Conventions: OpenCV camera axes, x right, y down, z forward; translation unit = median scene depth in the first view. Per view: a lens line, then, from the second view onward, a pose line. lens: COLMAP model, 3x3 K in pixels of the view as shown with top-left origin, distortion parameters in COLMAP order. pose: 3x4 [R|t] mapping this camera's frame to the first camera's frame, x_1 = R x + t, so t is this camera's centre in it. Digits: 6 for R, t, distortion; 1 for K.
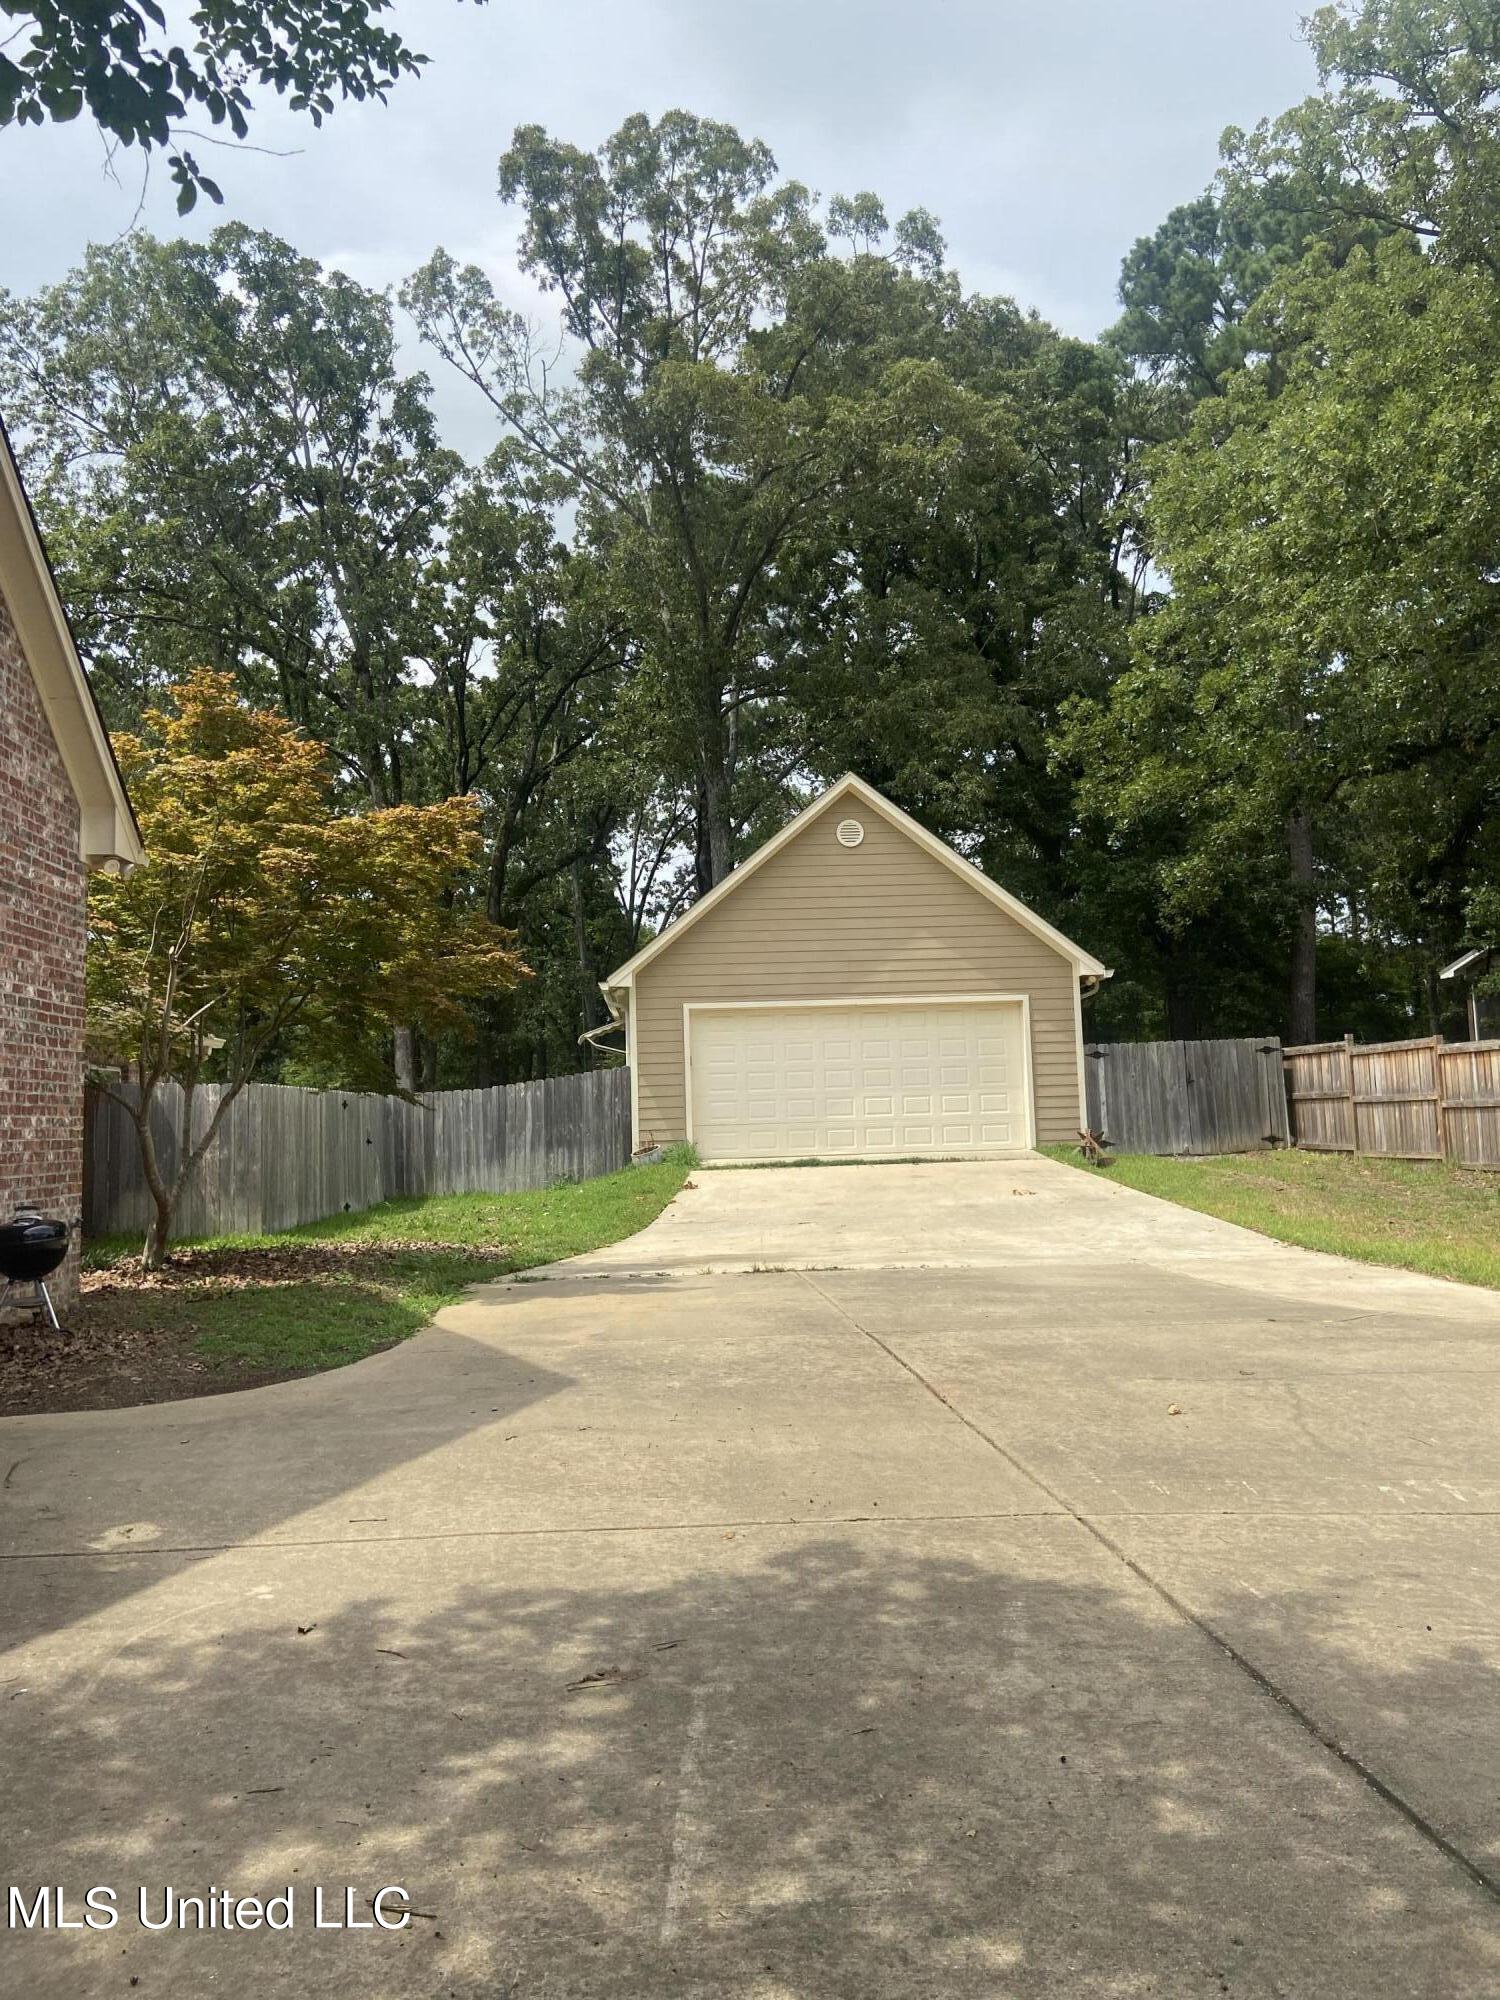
lens RADIAL K [[1485.6, 0, 744.1], [0, 1485.6, 992.8], [0, 0, 1]] dist [0.036288, -0.006661]
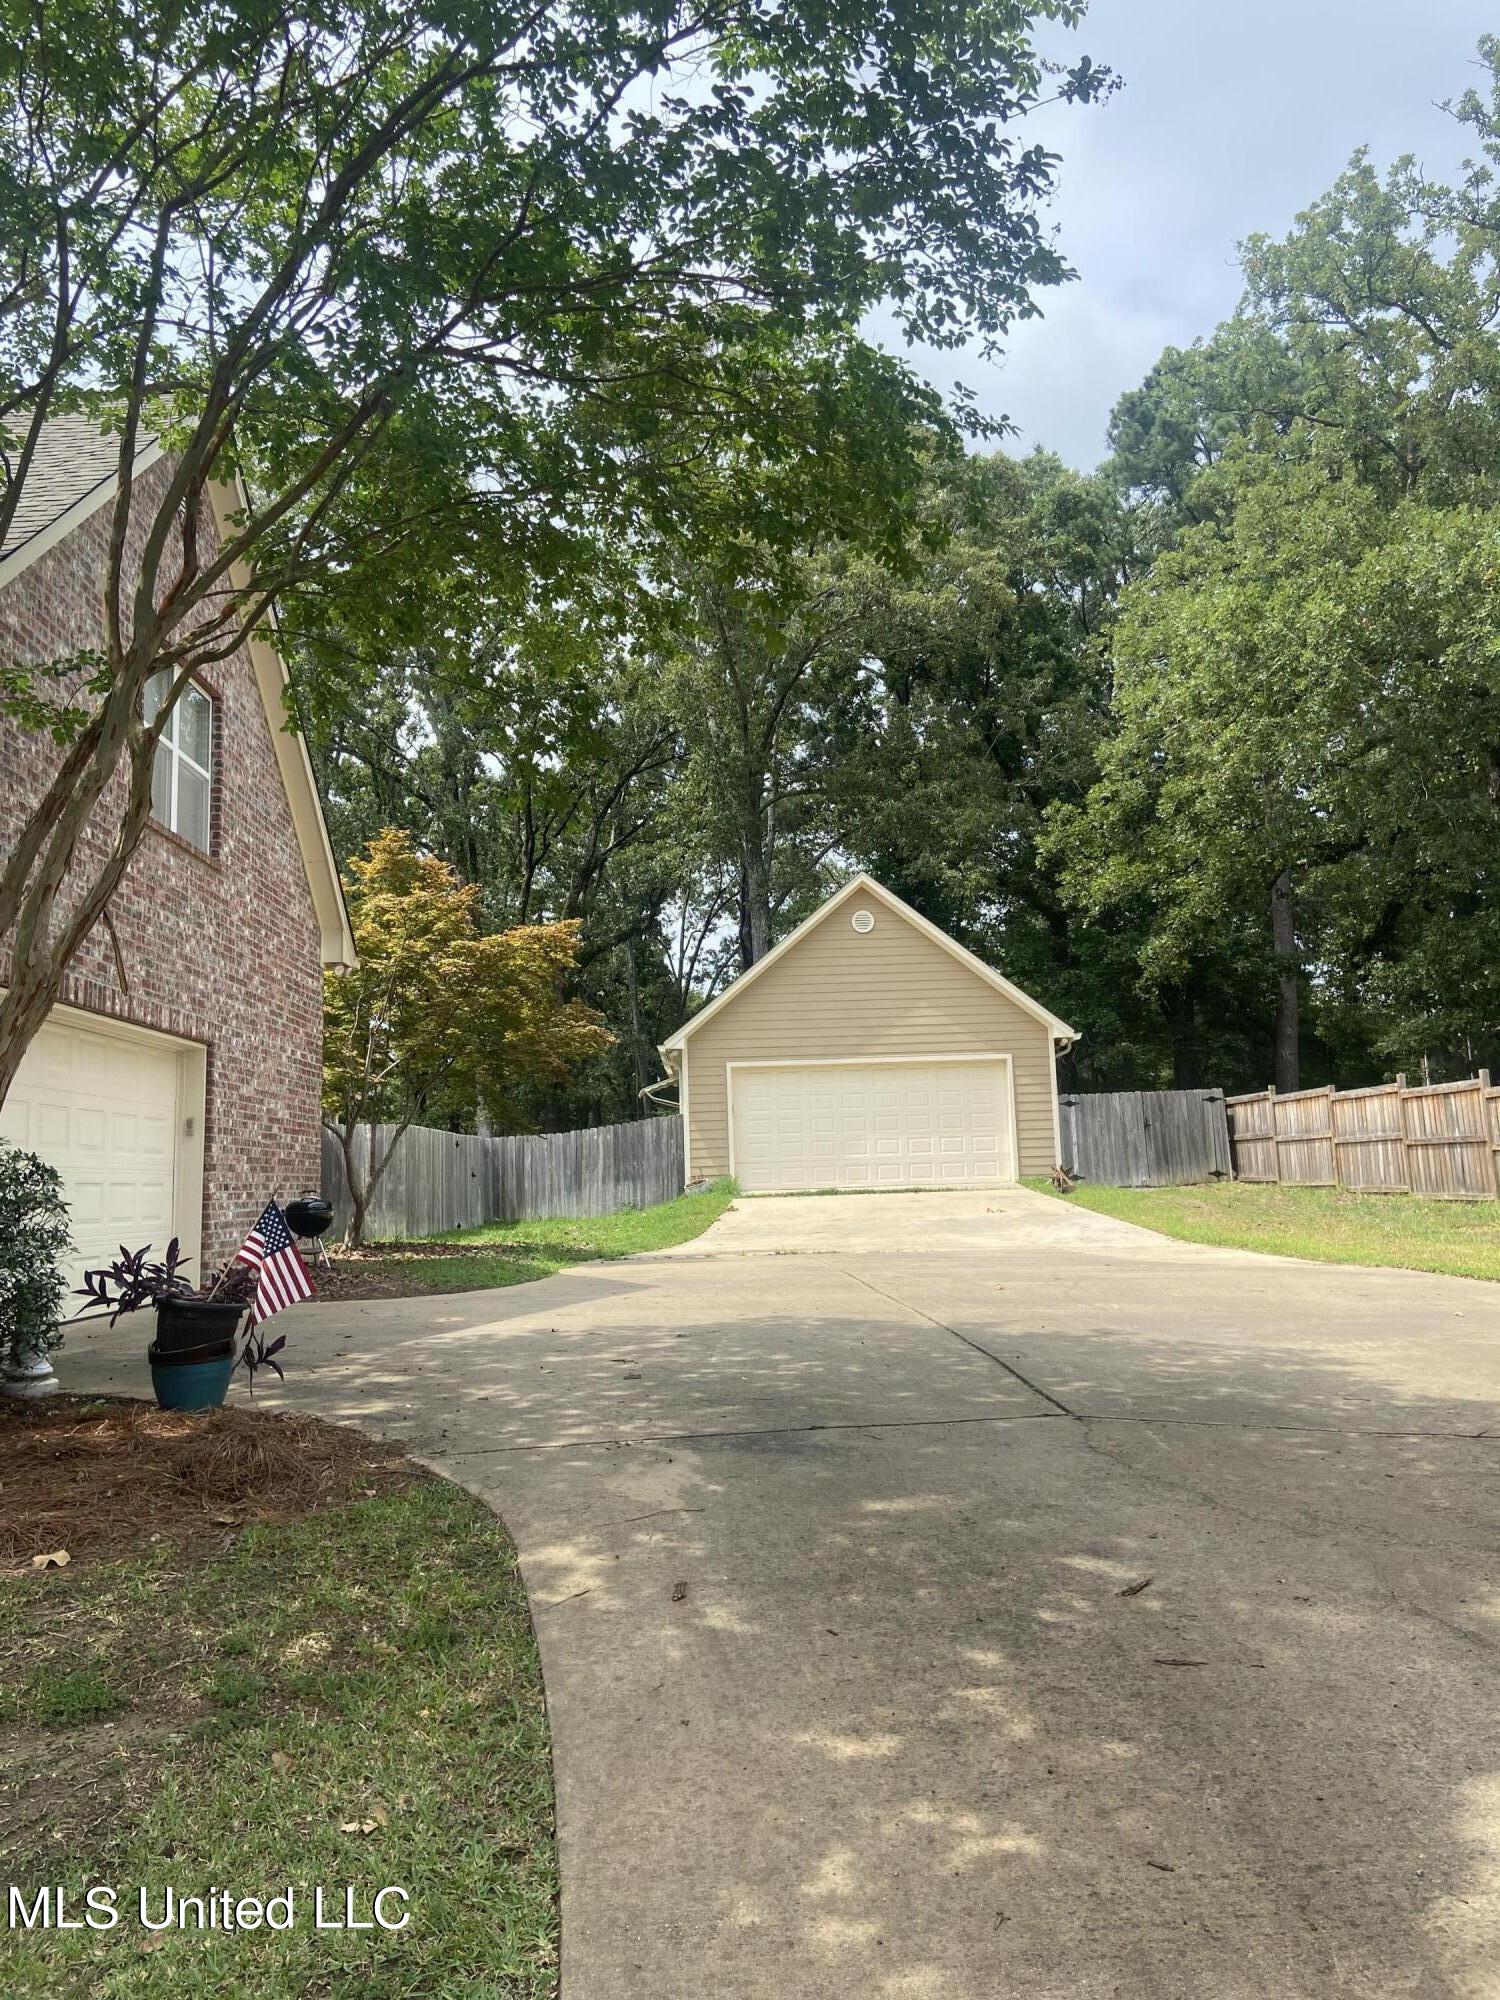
lens RADIAL K [[1485.6, 0, 757.1], [0, 1485.6, 1009.1], [0, 0, 1]] dist [0.036288, -0.006661]
pose [[0.999725, -0.005174, -0.022885, 0.010739], [0.004480, 0.999531, -0.030291, 0.000383], [0.023031, 0.030180, 0.999279, -0.192956]]
